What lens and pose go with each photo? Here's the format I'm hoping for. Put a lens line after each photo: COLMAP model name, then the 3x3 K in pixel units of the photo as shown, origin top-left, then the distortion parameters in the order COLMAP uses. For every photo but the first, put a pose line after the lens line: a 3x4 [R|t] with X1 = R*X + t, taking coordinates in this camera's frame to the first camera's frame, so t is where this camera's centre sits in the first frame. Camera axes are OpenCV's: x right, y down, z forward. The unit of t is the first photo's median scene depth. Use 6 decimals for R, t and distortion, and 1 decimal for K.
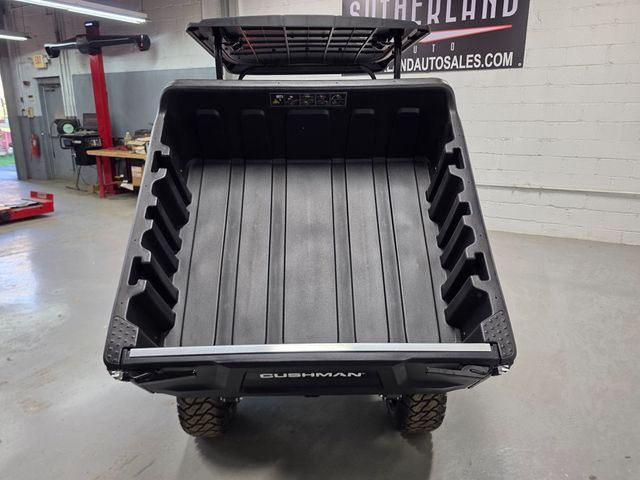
lens RADIAL K [[483.1, 0, 317.7], [0, 483.1, 235.8], [0, 0, 1]] dist [0.046354, -0.038976]
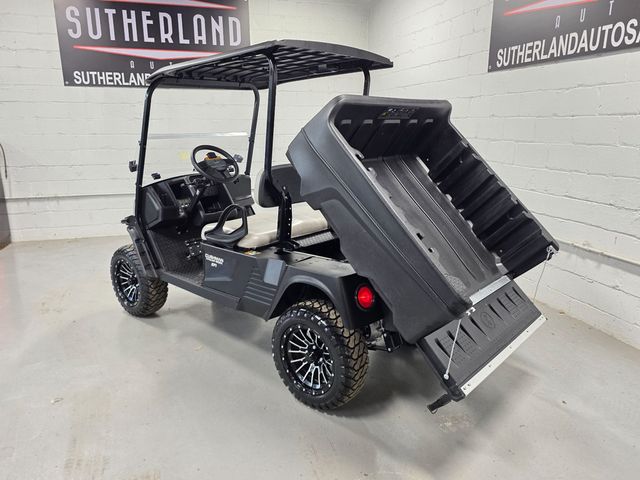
lens RADIAL K [[483.1, 0, 316.4], [0, 483.1, 241.5], [0, 0, 1]] dist [0.046354, -0.038976]
pose [[0.674729, -0.171992, 0.717746, -0.386051], [0.187288, 0.980538, 0.058901, -0.015037], [-0.713907, 0.094683, 0.693810, 0.079055]]
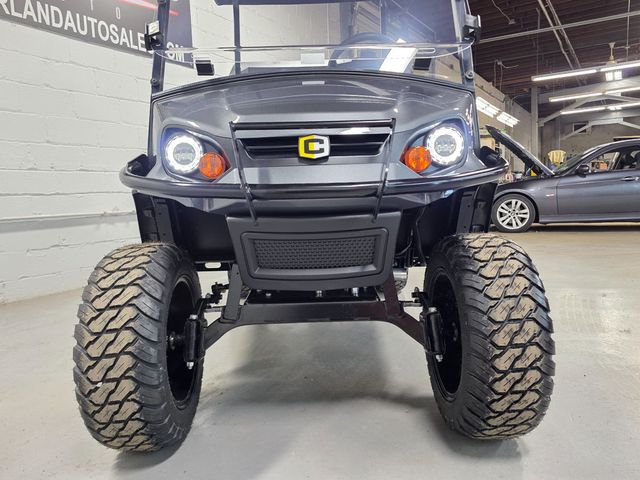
lens RADIAL K [[483.1, 0, 317.6], [0, 483.1, 227.2], [0, 0, 1]] dist [0.046354, -0.038976]
pose [[-0.999211, 0.034396, 0.019852, -0.018201], [0.039000, 0.944198, 0.327060, -0.101048], [-0.007495, 0.327577, -0.944795, 0.910634]]
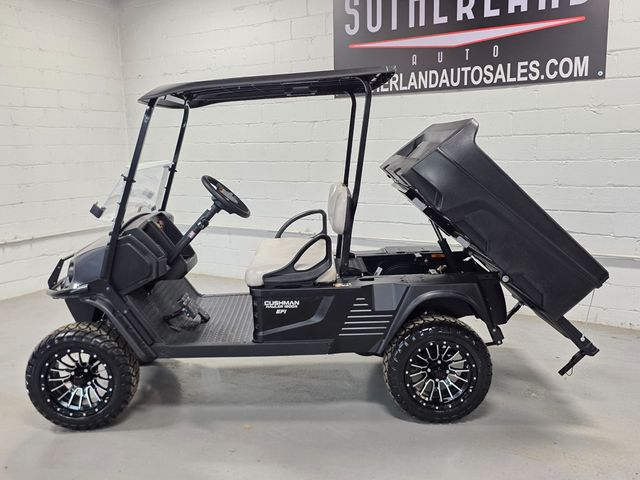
lens RADIAL K [[588.0, 0, 317.9], [0, 588.0, 240.1], [0, 0, 1]] dist [0.046190, 0.000000]
pose [[0.007431, -0.153230, 0.988163, -0.601446], [0.273092, 0.950936, 0.145403, -0.107975], [-0.961959, 0.268778, 0.048913, 0.438332]]
